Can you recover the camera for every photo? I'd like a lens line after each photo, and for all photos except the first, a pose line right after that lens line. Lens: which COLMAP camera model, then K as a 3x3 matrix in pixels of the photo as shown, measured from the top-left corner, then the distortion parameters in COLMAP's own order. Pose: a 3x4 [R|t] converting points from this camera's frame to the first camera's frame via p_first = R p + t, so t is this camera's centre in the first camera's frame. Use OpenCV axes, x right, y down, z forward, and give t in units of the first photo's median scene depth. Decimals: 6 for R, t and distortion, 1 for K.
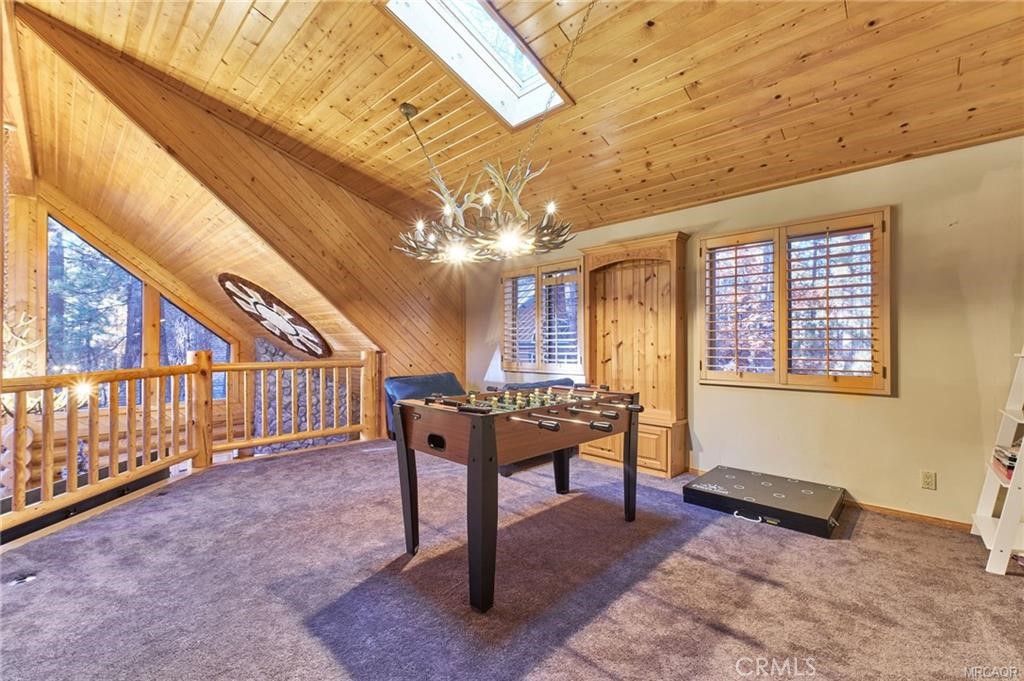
lens RADIAL K [[428.5, 0, 516.4], [0, 428.5, 339.6], [0, 0, 1]] dist [0.013263, 0.001028]
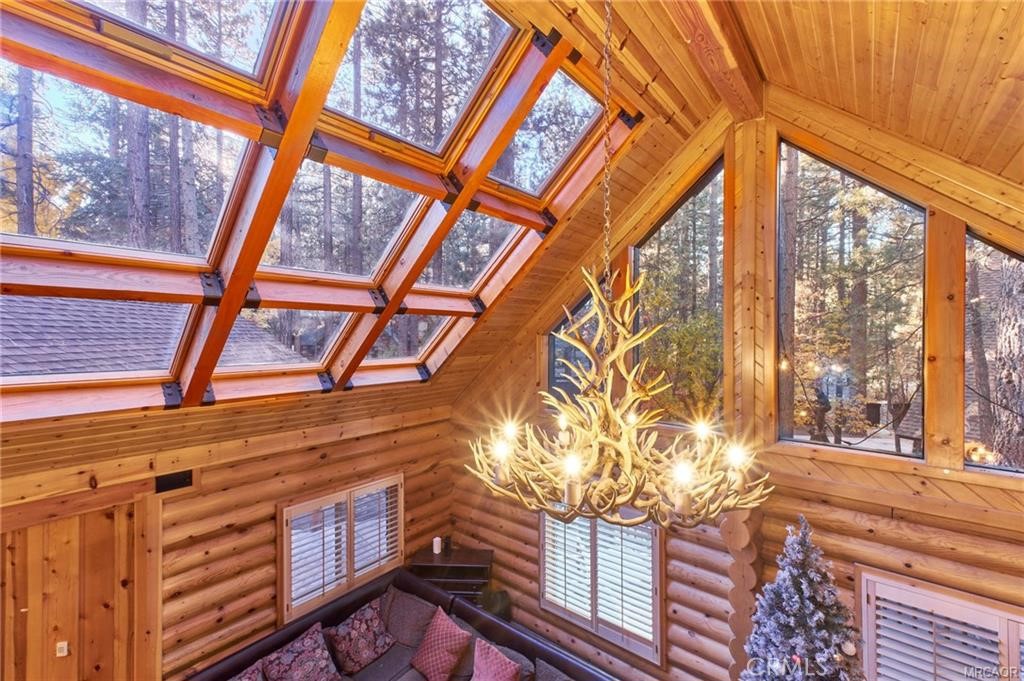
lens RADIAL K [[428.5, 0, 527.4], [0, 428.5, 334.4], [0, 0, 1]] dist [0.013263, 0.001028]
pose [[0.082383, 0.004363, -0.996591, -0.439784], [0.003113, 0.999984, 0.004635, 0.003694], [0.996596, -0.003484, 0.082368, 0.545054]]
